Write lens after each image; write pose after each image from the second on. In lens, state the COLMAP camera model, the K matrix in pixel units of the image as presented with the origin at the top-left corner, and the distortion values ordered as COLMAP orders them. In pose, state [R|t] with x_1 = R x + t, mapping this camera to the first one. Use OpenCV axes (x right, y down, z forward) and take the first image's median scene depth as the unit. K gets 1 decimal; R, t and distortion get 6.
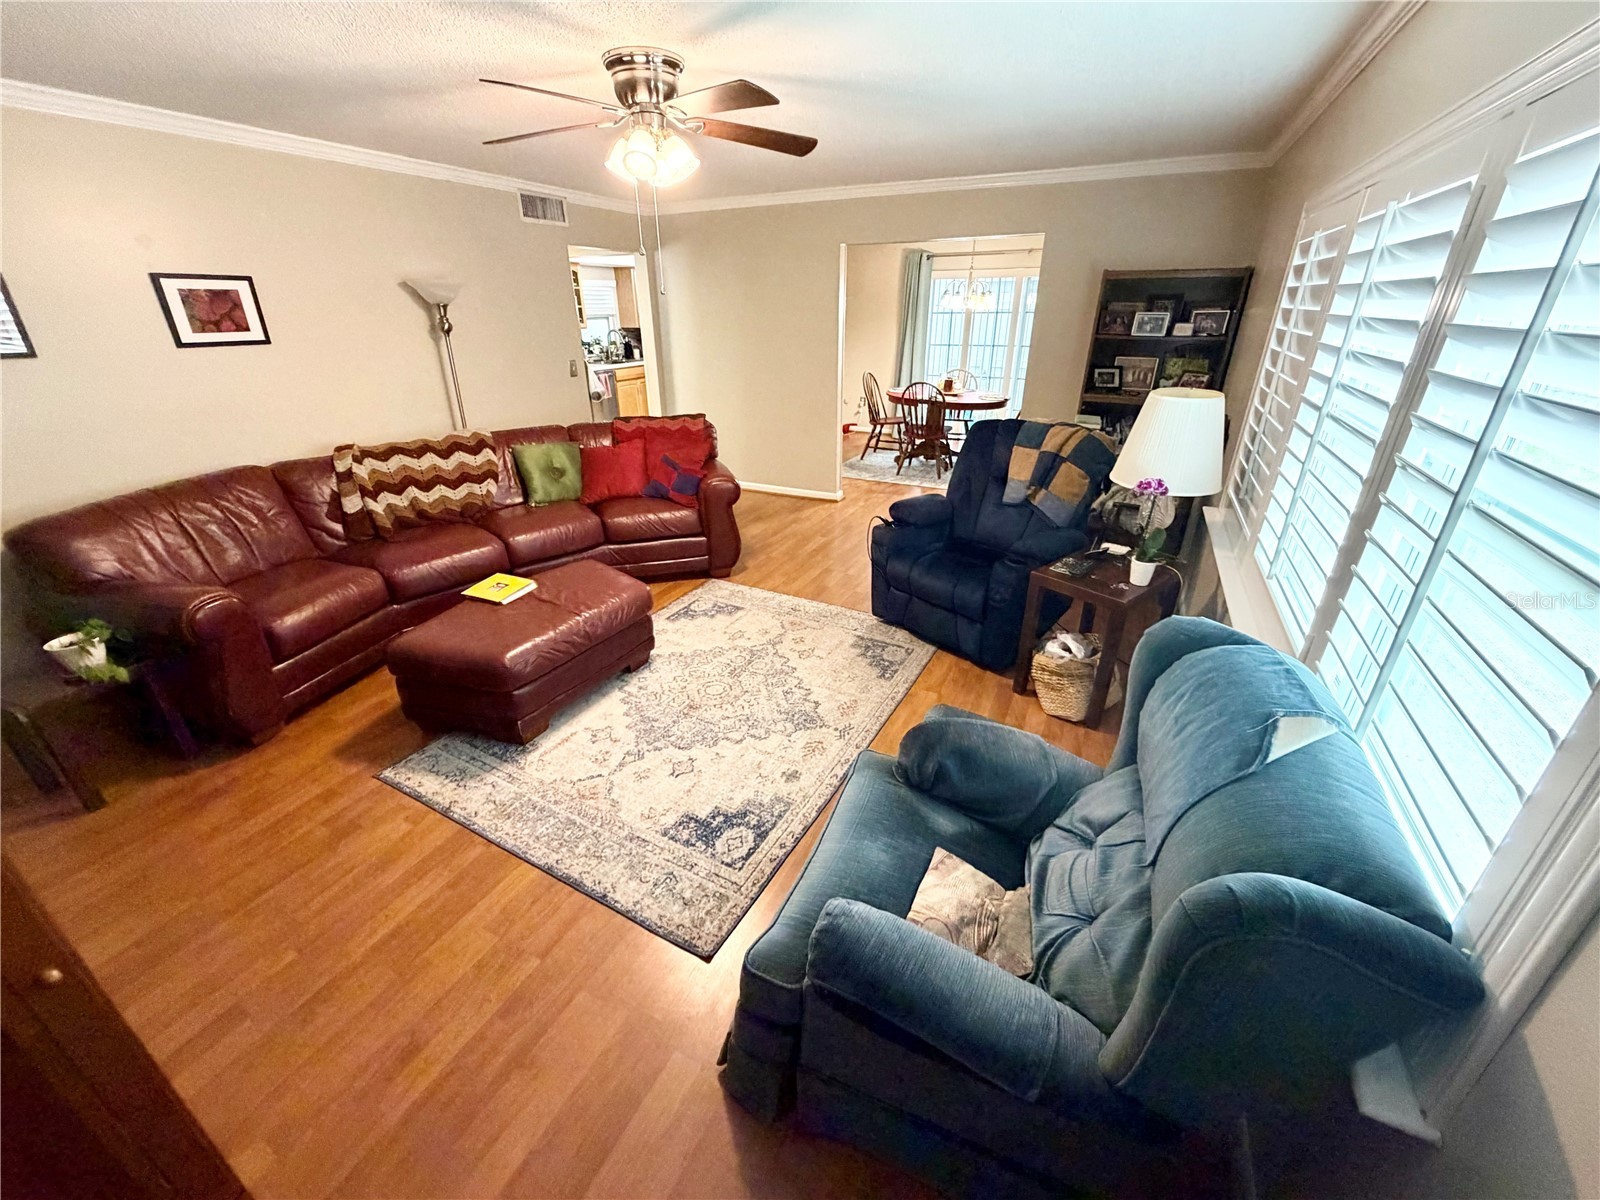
lens RADIAL K [[639.0, 0, 791.4], [0, 639.0, 597.7], [0, 0, 1]] dist [0.000859, 0.000129]
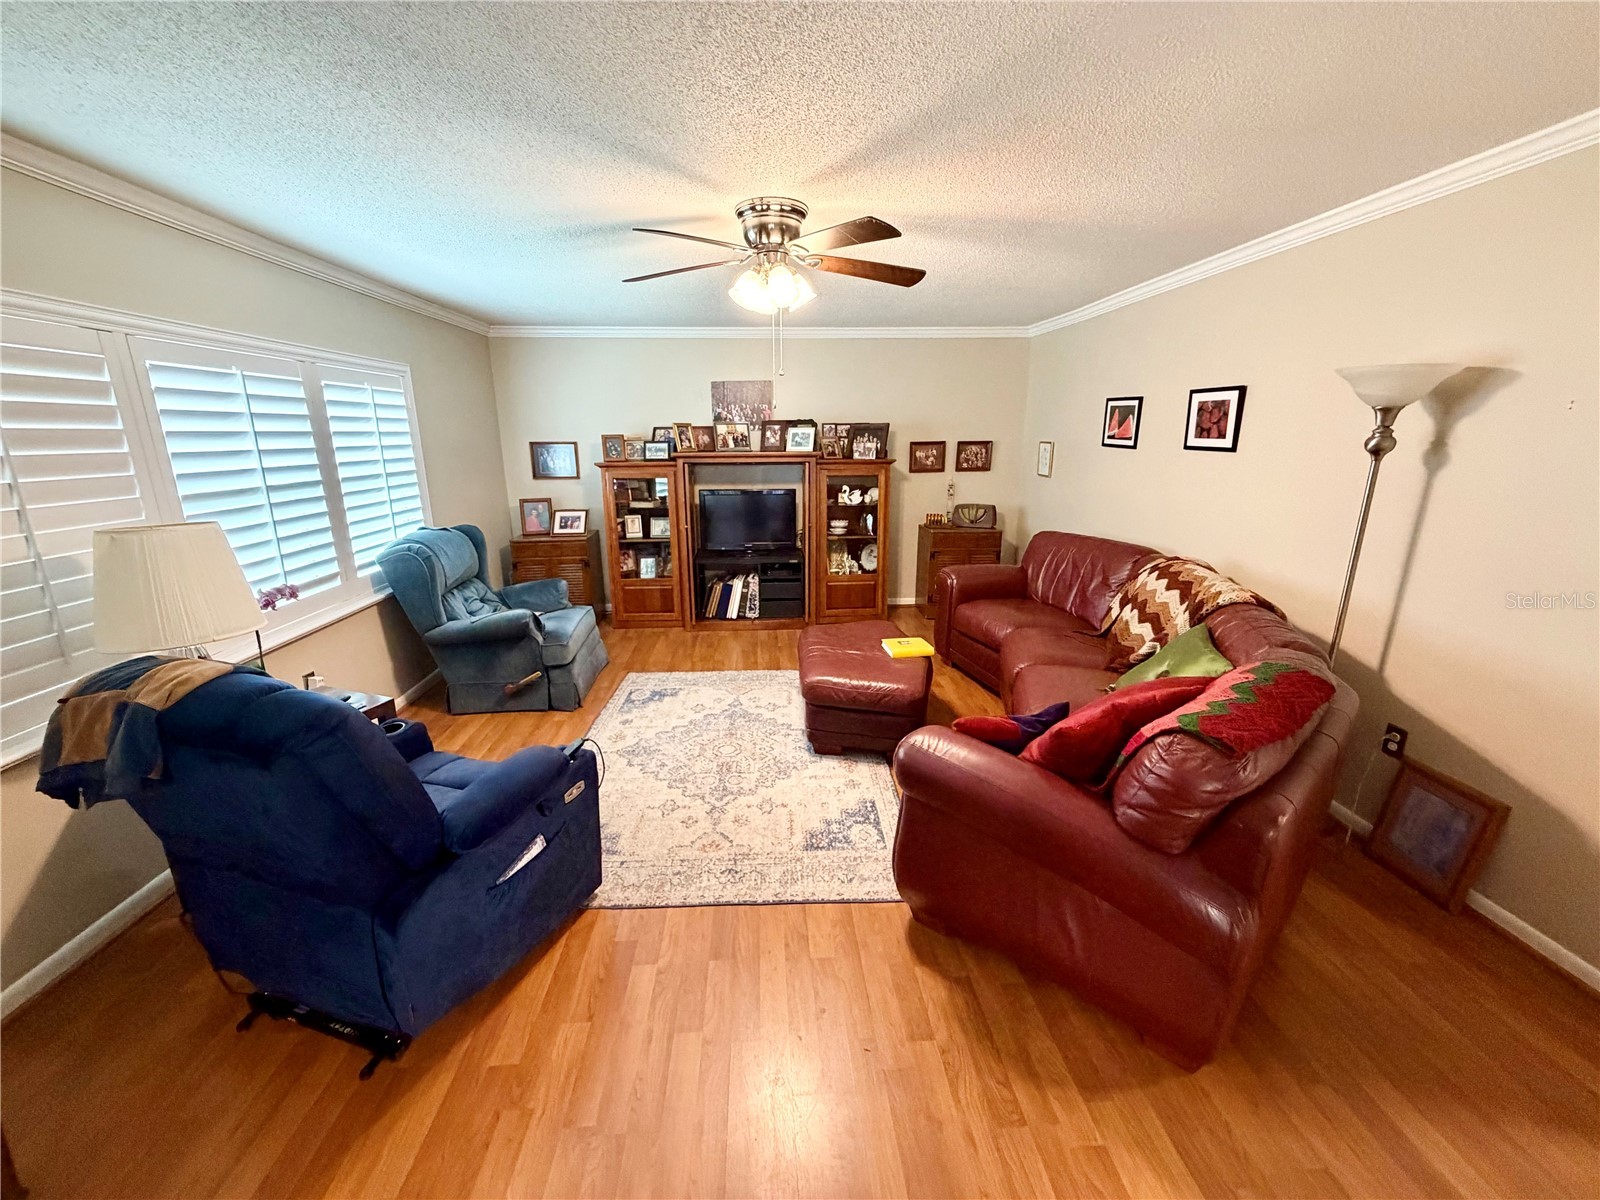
lens RADIAL K [[639.0, 0, 796.4], [0, 639.0, 601.6], [0, 0, 1]] dist [0.000859, 0.000129]
pose [[-0.863032, 0.146280, -0.483506, 0.268614], [-0.195852, 0.785391, 0.587199, -0.714758], [0.465637, 0.601467, -0.649169, 1.583975]]
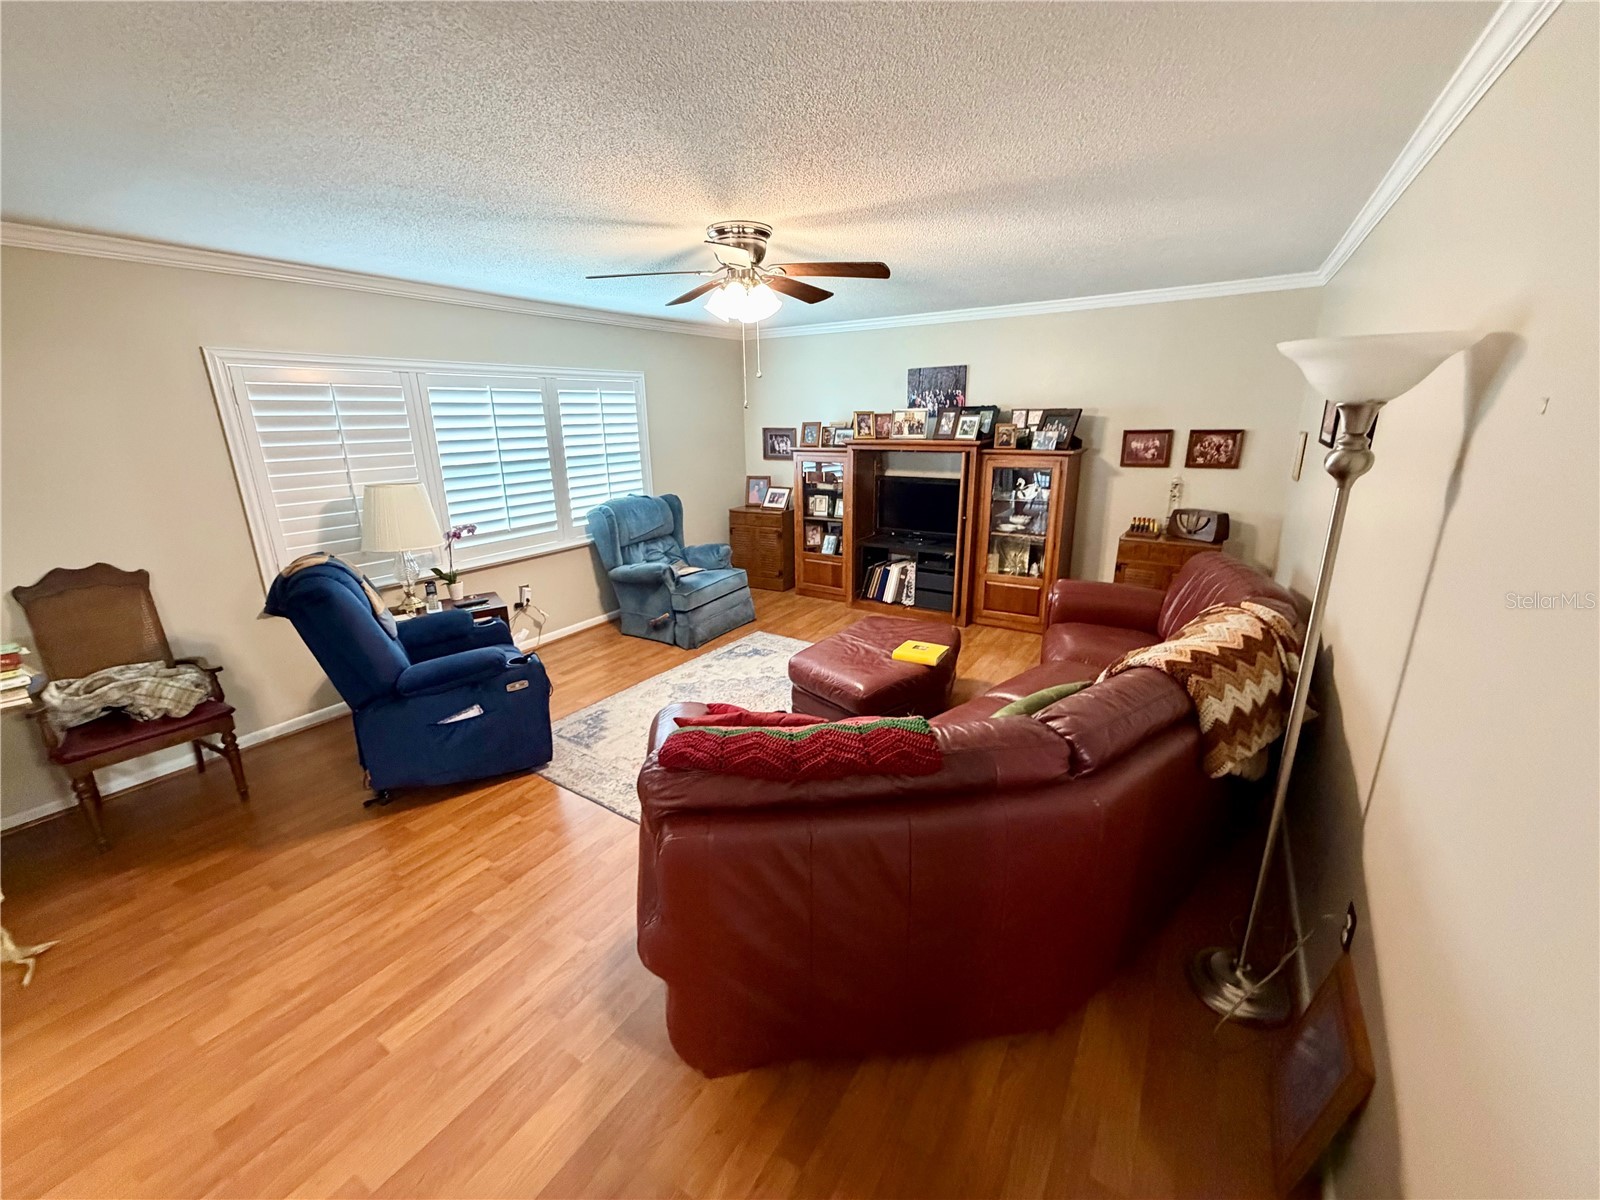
lens RADIAL K [[639.0, 0, 794.7], [0, 639.0, 600.6], [0, 0, 1]] dist [0.000859, 0.000129]
pose [[-0.994193, -0.001826, 0.107596, -0.349952], [0.069301, 0.754058, 0.653142, -0.814452], [-0.082326, 0.656805, -0.749553, 1.762893]]
